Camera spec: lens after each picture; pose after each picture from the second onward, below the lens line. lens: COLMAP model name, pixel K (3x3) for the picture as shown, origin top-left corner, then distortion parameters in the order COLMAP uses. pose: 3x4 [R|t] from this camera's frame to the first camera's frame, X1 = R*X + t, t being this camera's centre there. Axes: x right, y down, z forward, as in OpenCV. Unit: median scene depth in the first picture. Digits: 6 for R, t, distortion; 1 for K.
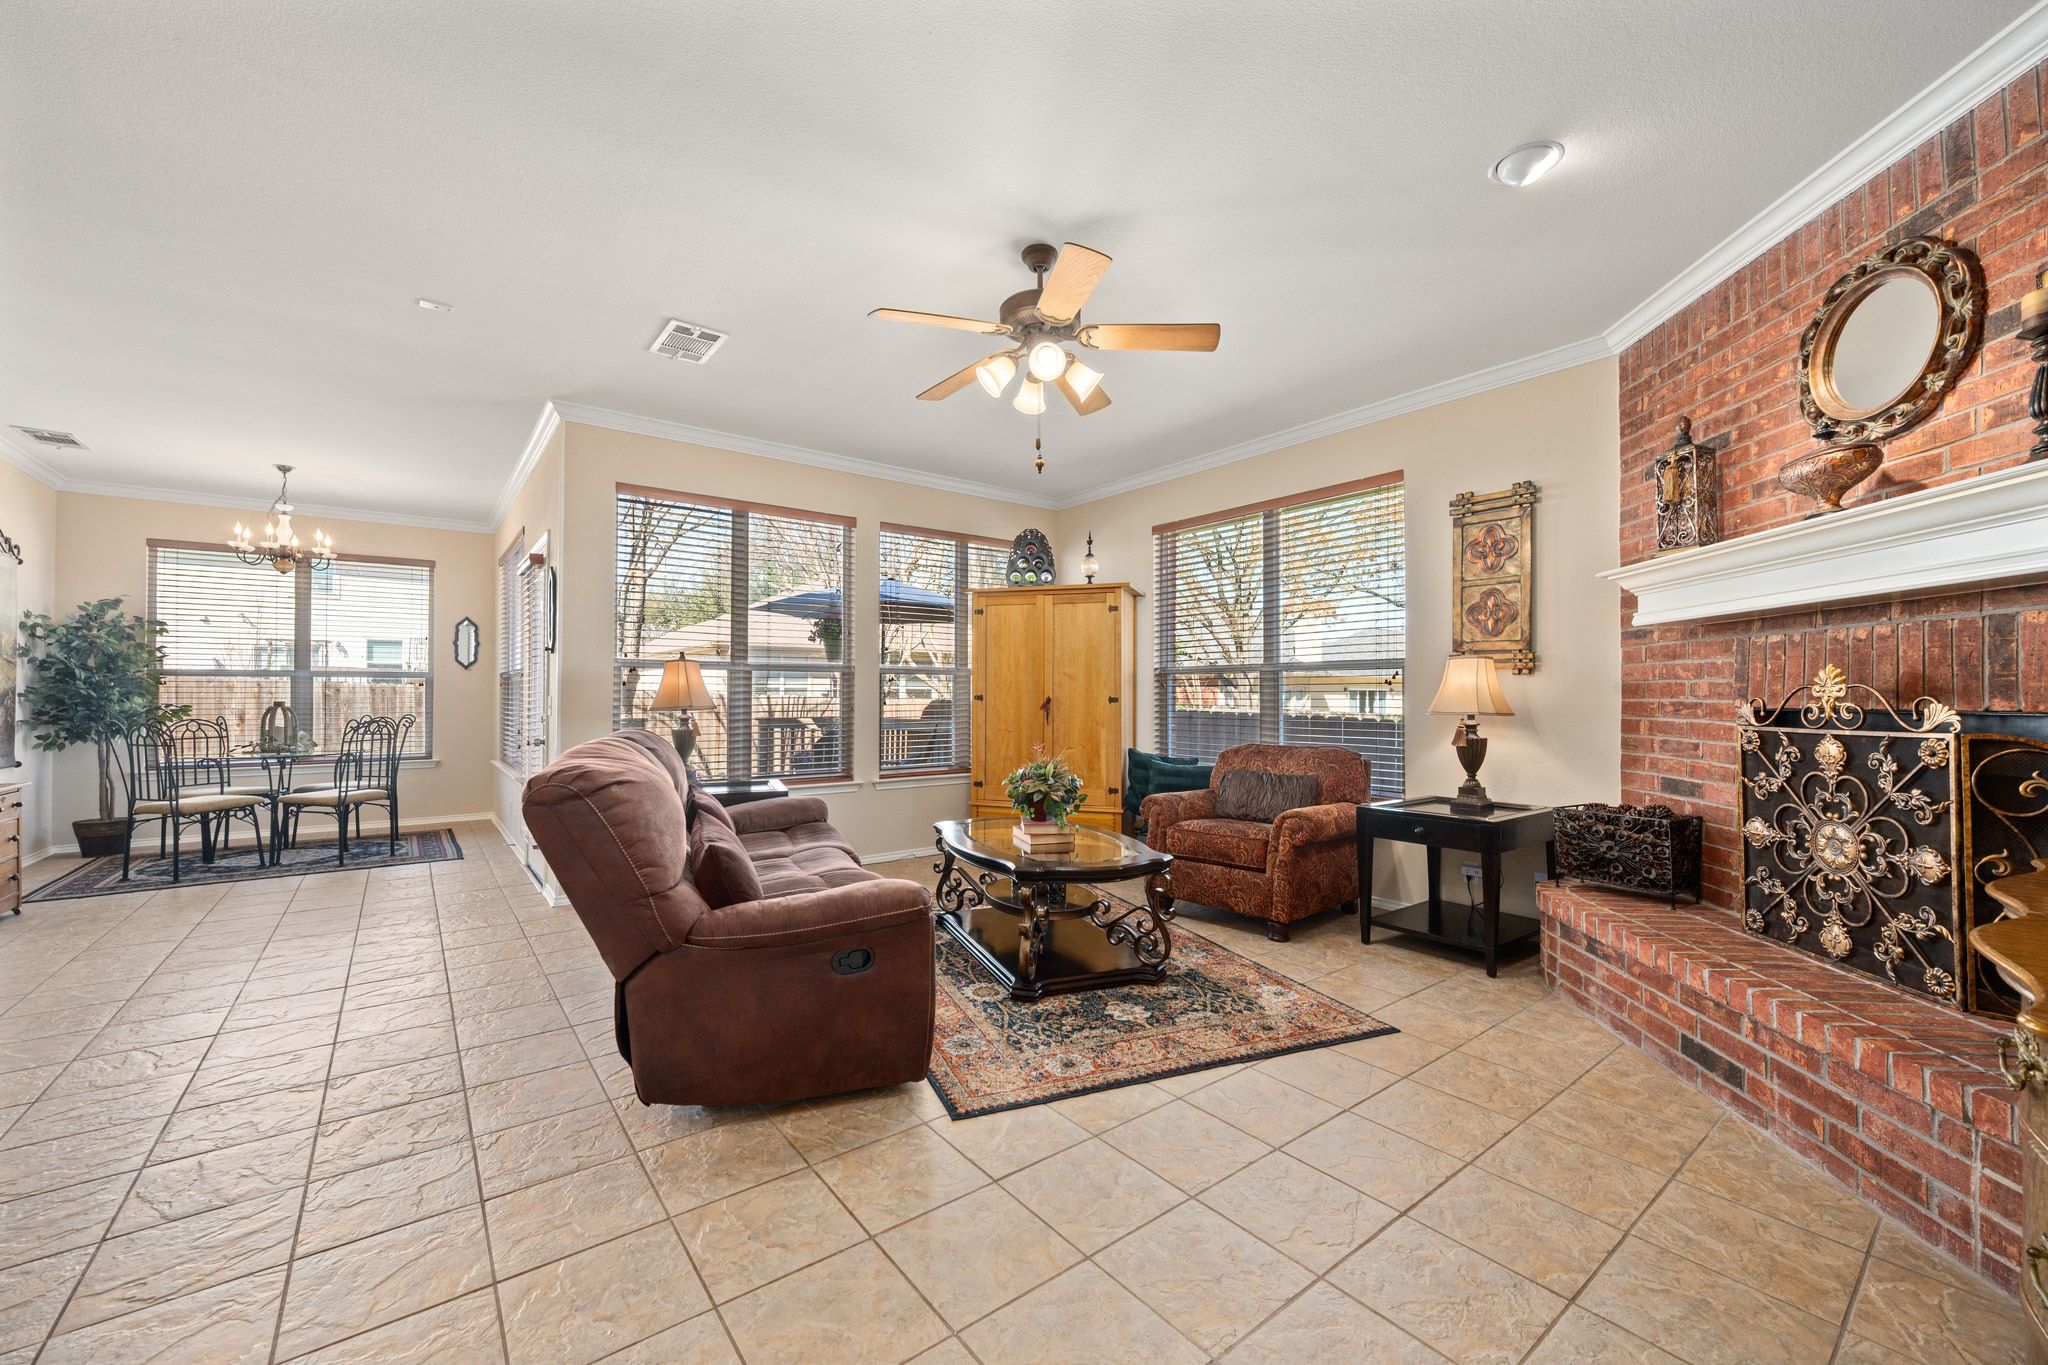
lens RADIAL K [[800.5, 0, 1012.4], [0, 800.5, 686.0], [0, 0, 1]] dist [-0.001709, 0.000291]
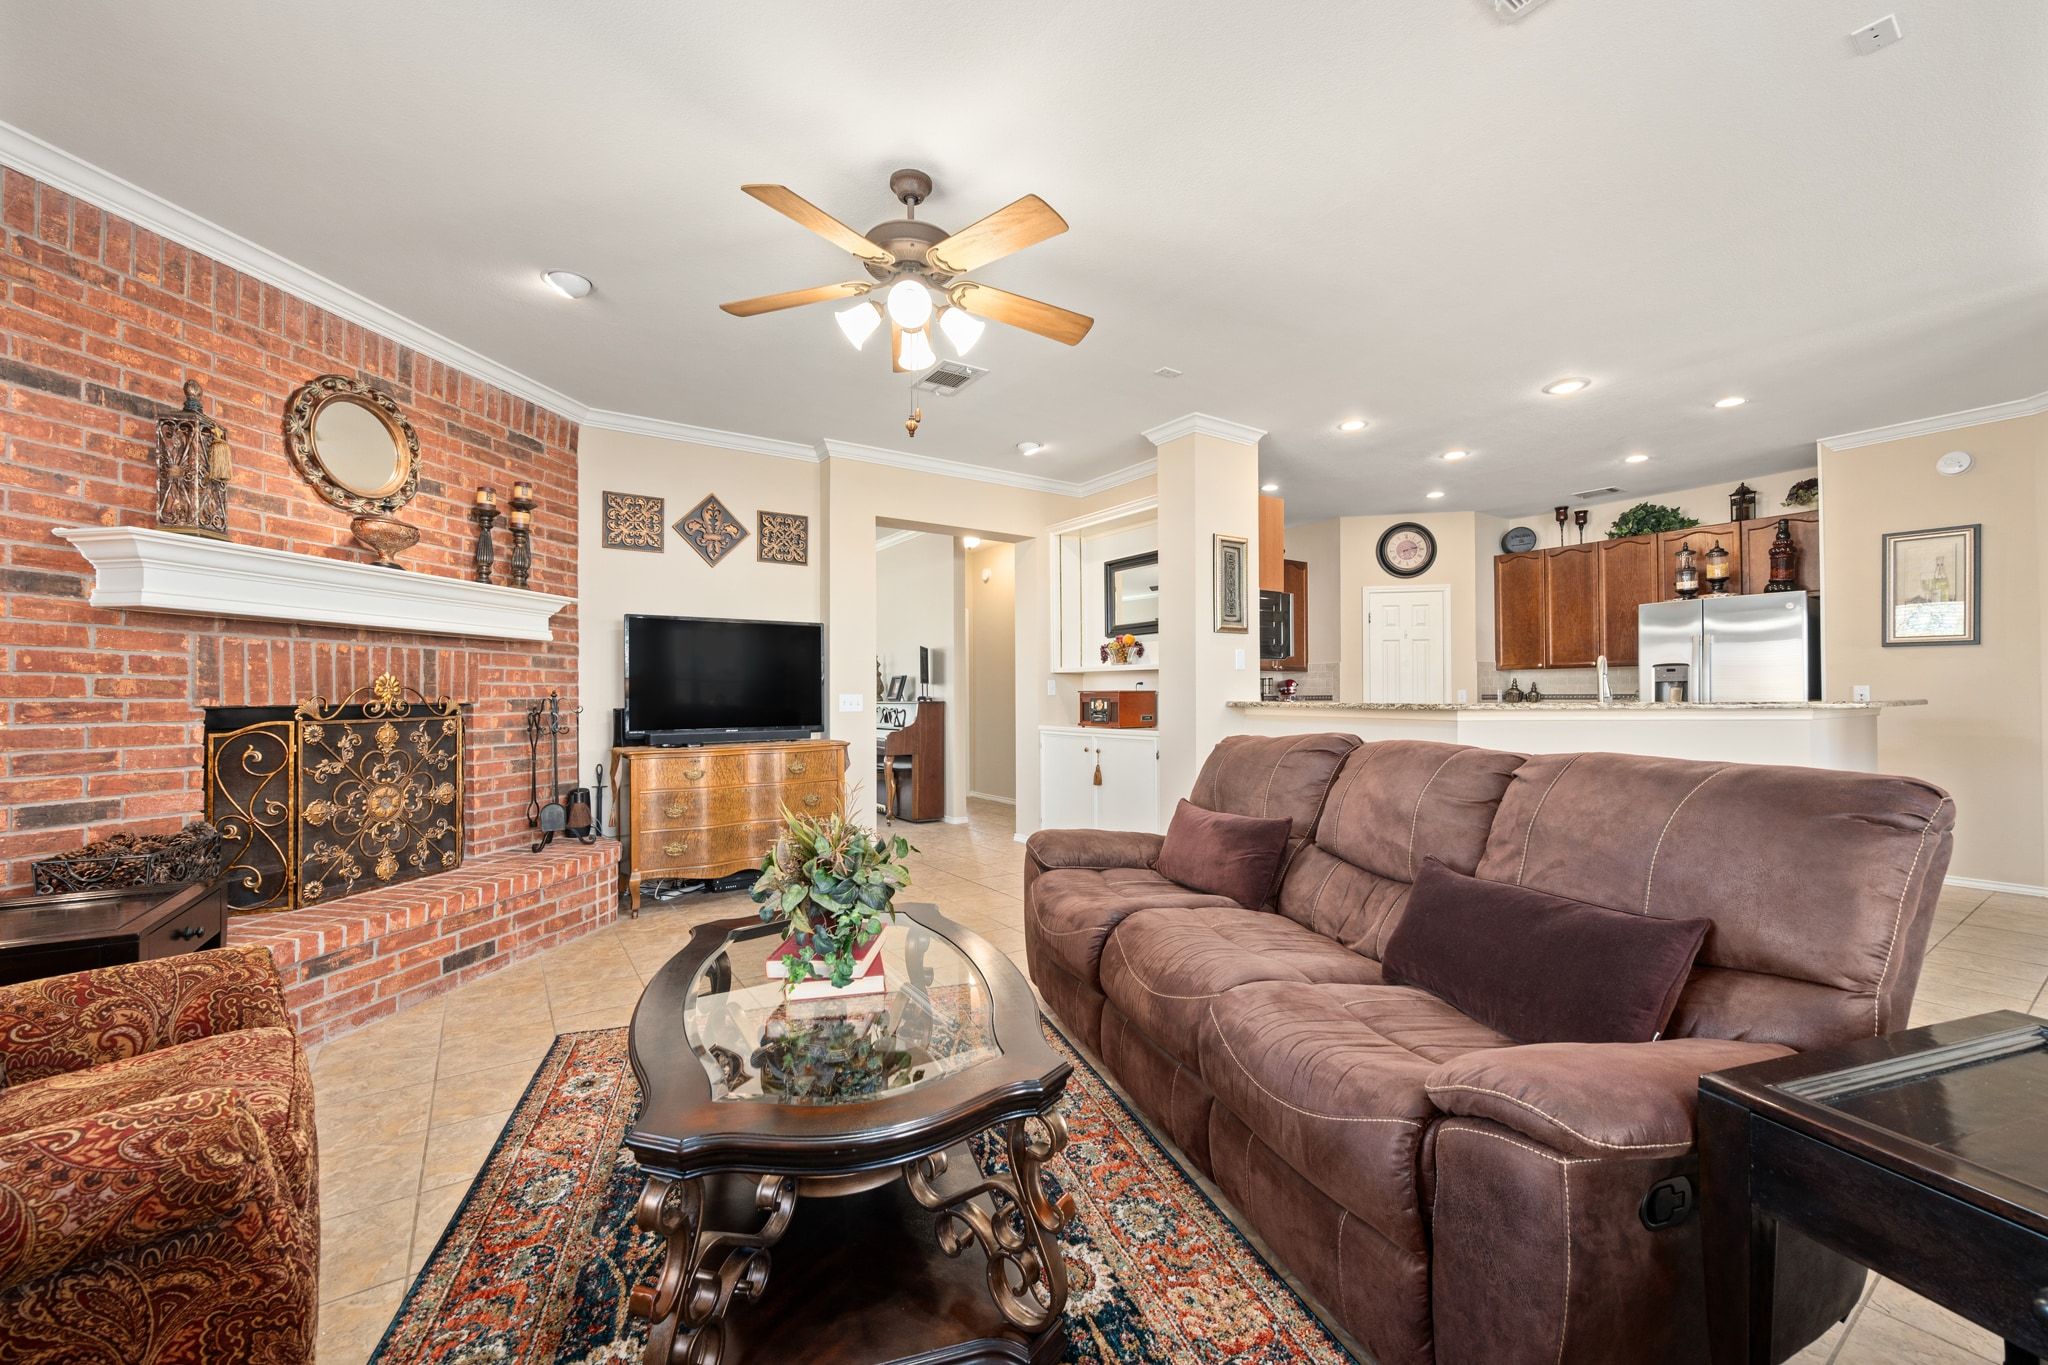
lens RADIAL K [[800.5, 0, 1018.9], [0, 800.5, 689.0], [0, 0, 1]] dist [-0.001709, 0.000291]
pose [[-0.998126, 0.002353, 0.061146, -0.143706], [0.001134, 0.999800, -0.019968, 0.027309], [-0.061180, -0.019862, -0.997929, 2.001418]]
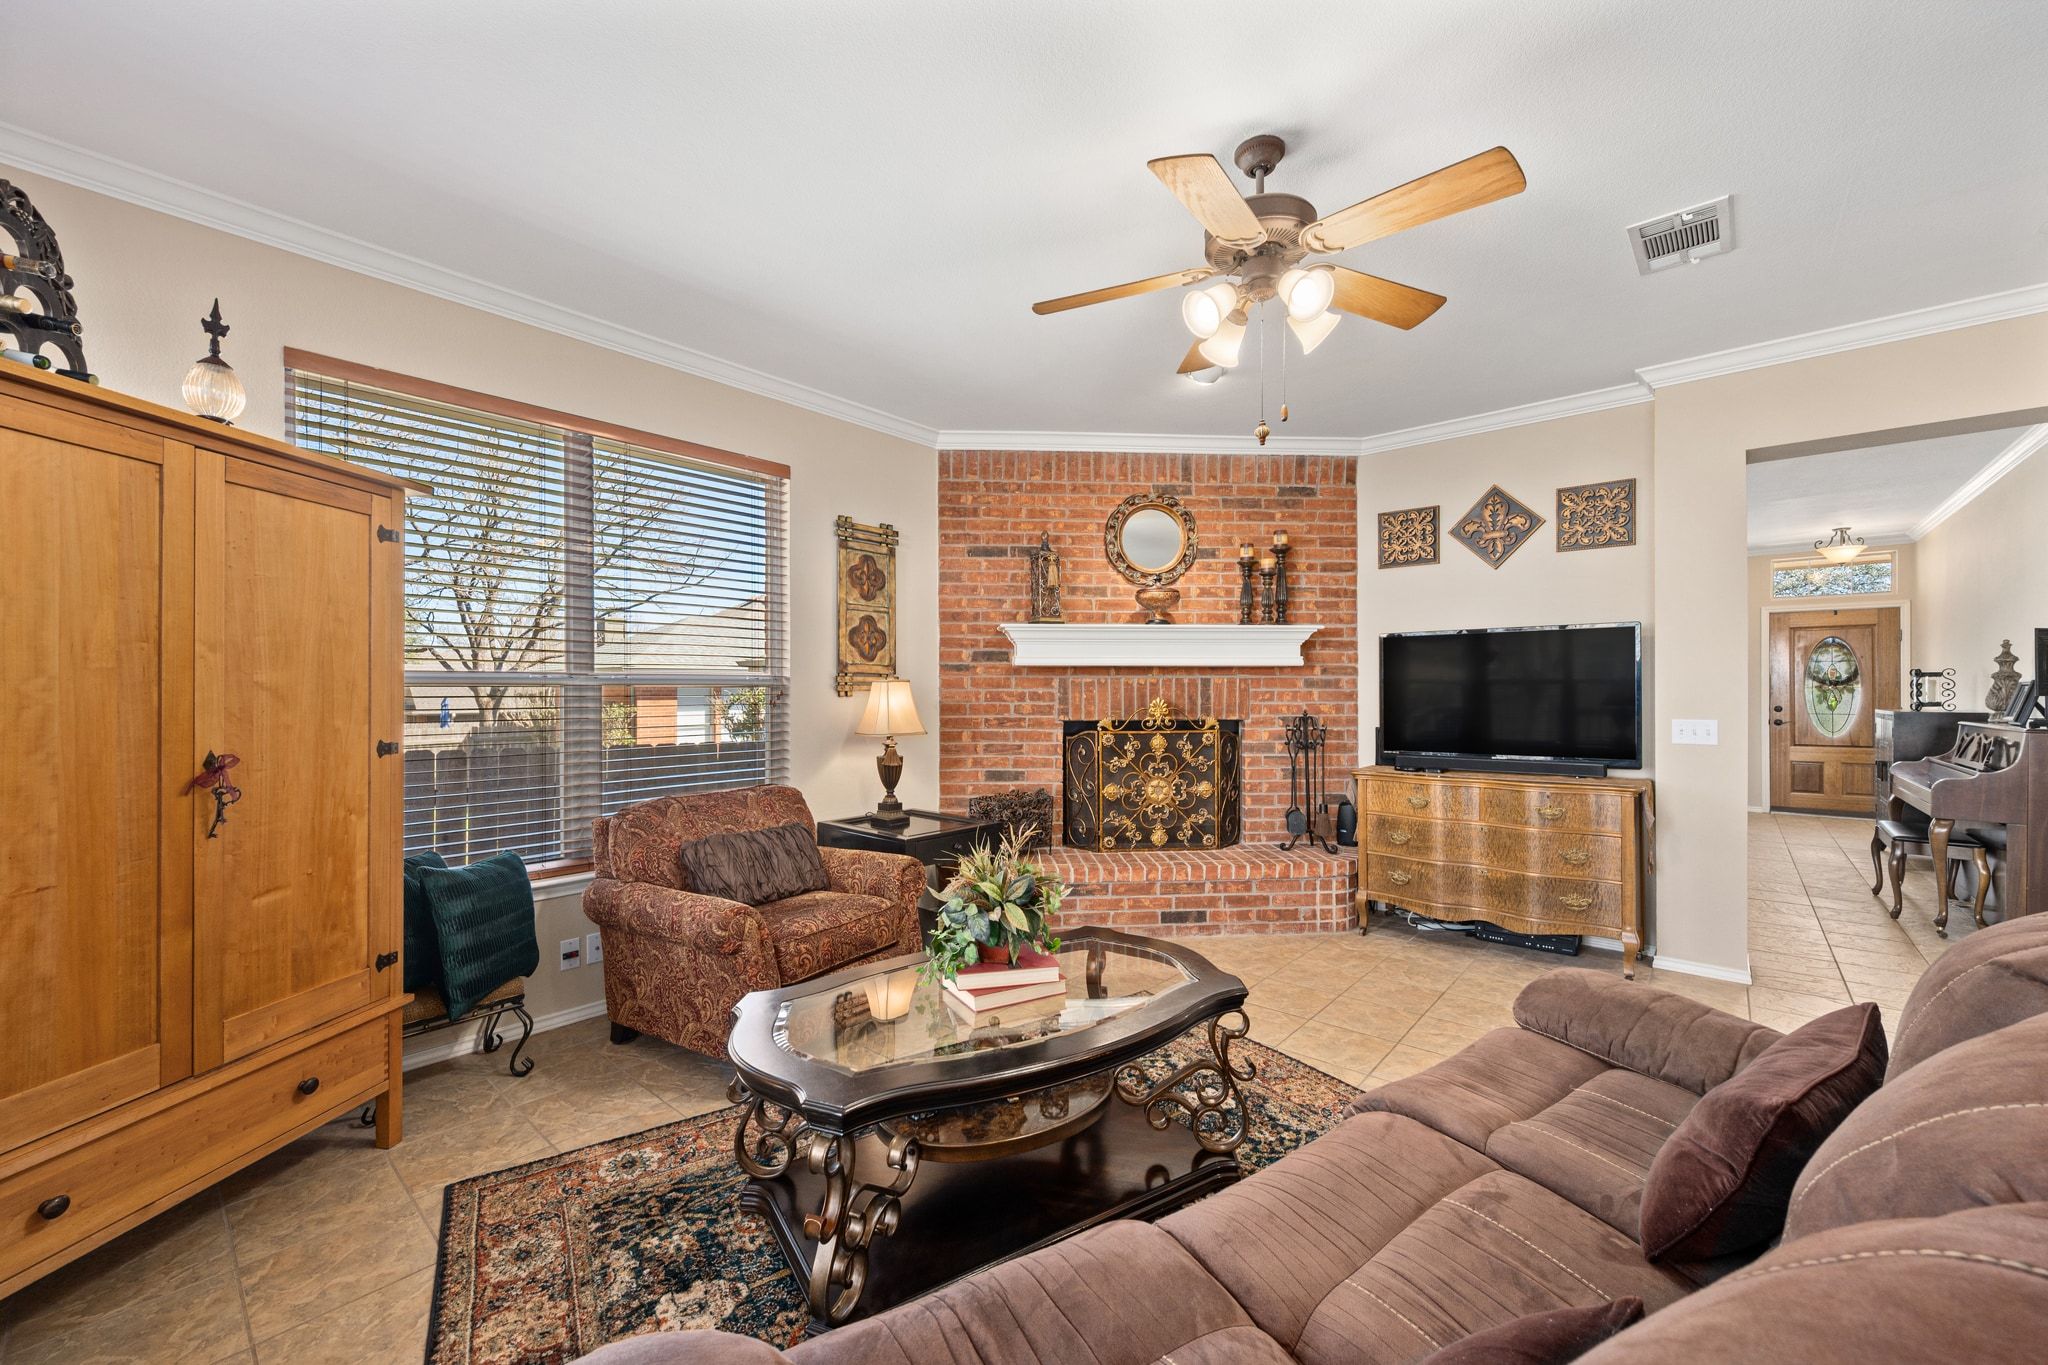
lens RADIAL K [[800.5, 0, 1017.0], [0, 800.5, 691.1], [0, 0, 1]] dist [-0.001709, 0.000291]
pose [[-0.197456, -0.002018, 0.980310, -0.709256], [-0.011048, 0.999939, -0.000167, -0.033111], [-0.980249, -0.010863, -0.197467, 1.481781]]
